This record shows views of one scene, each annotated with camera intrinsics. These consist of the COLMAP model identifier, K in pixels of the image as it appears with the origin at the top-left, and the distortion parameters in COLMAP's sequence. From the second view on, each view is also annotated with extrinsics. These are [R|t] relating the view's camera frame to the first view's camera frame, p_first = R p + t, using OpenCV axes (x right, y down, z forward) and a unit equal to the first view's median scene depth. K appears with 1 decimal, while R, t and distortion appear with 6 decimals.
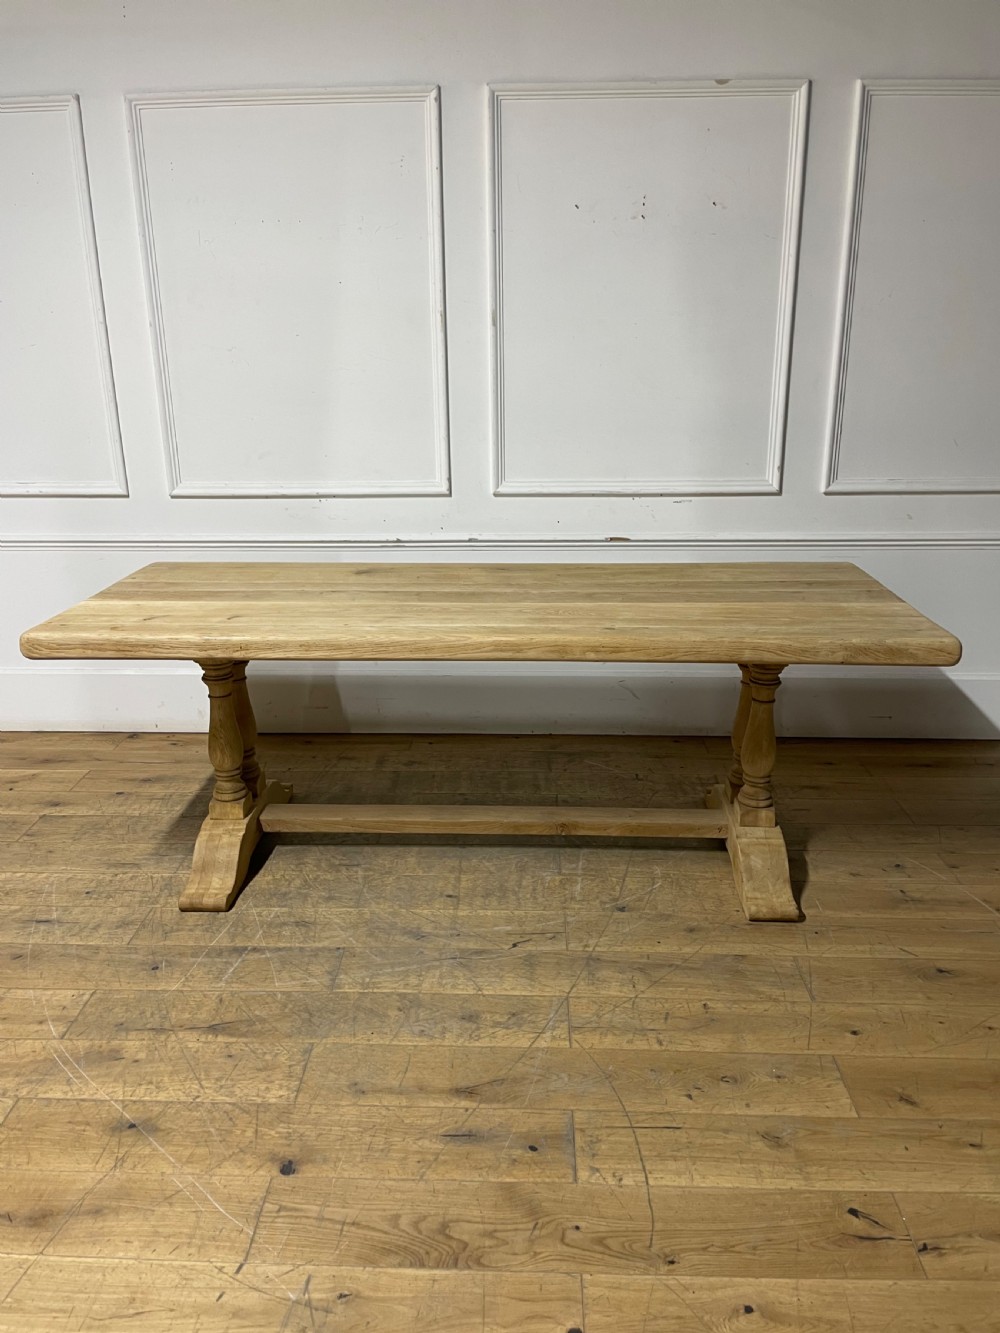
lens RADIAL K [[996.6, 0, 489.1], [0, 996.6, 669.3], [0, 0, 1]] dist [0.077421, -0.107898]
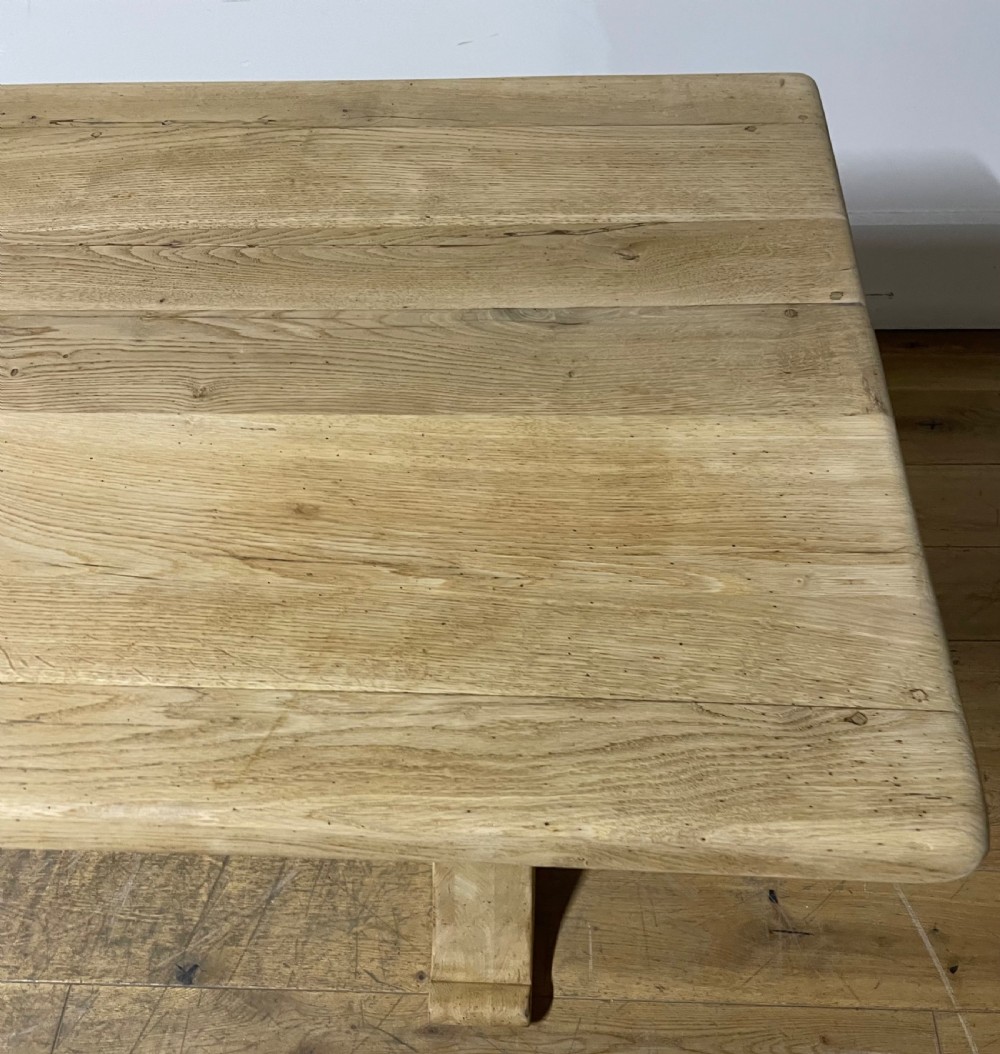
lens RADIAL K [[1012.3, 0, 503.7], [0, 1012.3, 570.2], [0, 0, 1]] dist [0.072833, -0.104327]
pose [[0.999604, -0.019165, -0.020617, 0.402958], [0.027650, 0.805813, 0.591525, -0.284729], [0.005277, -0.591860, 0.806023, 0.954532]]
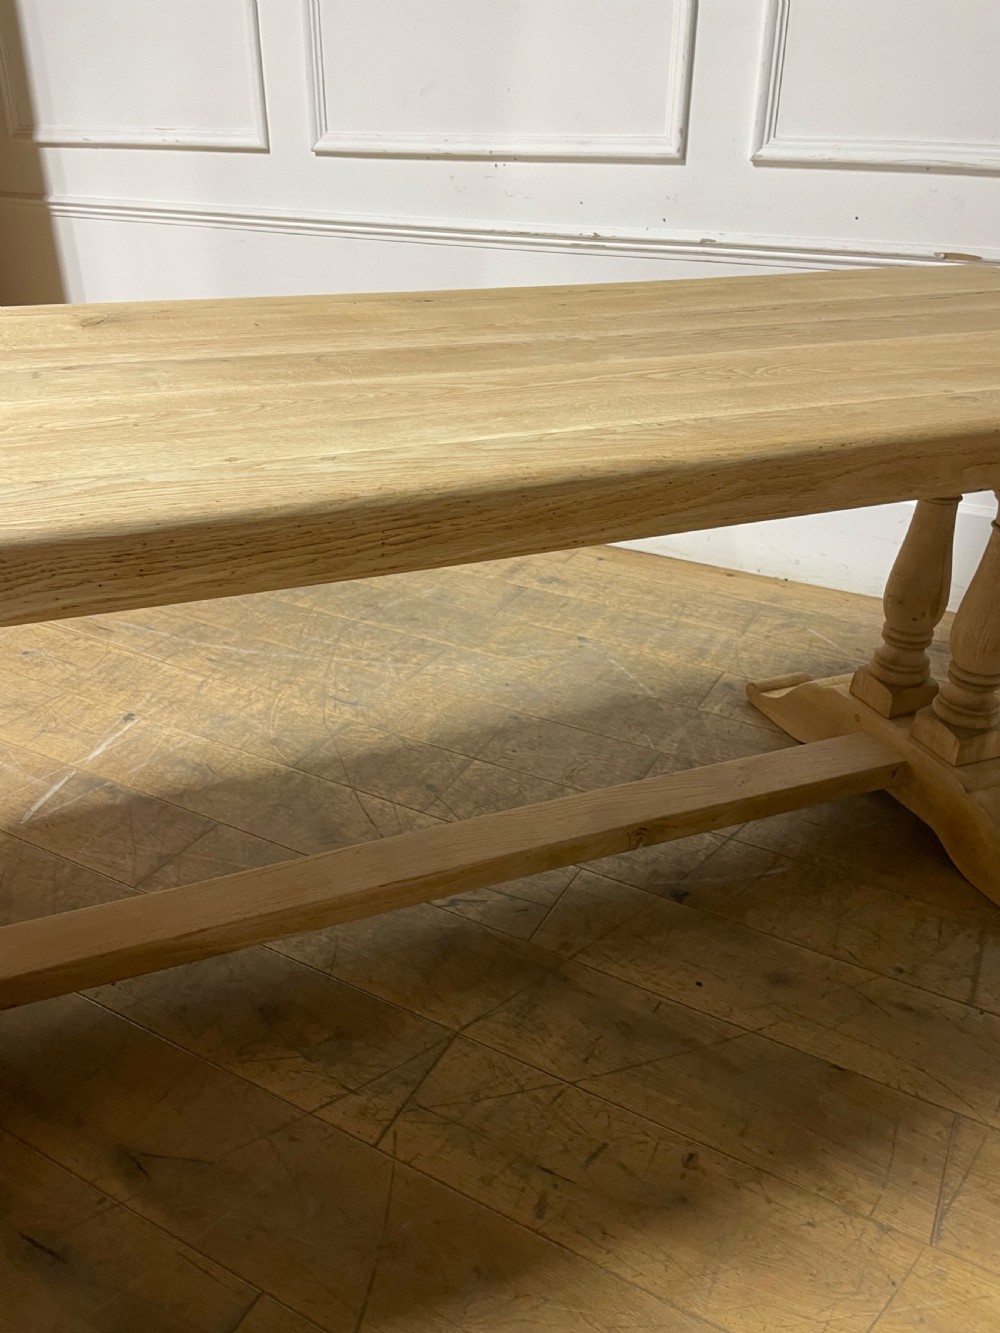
lens RADIAL K [[1005.7, 0, 496.0], [0, 1005.7, 667.8], [0, 0, 1]] dist [0.076889, -0.113380]
pose [[0.897498, 0.225935, -0.378750, 0.299795], [-0.154017, 0.965305, 0.210867, 0.021447], [0.413252, -0.130919, 0.901157, 0.631063]]
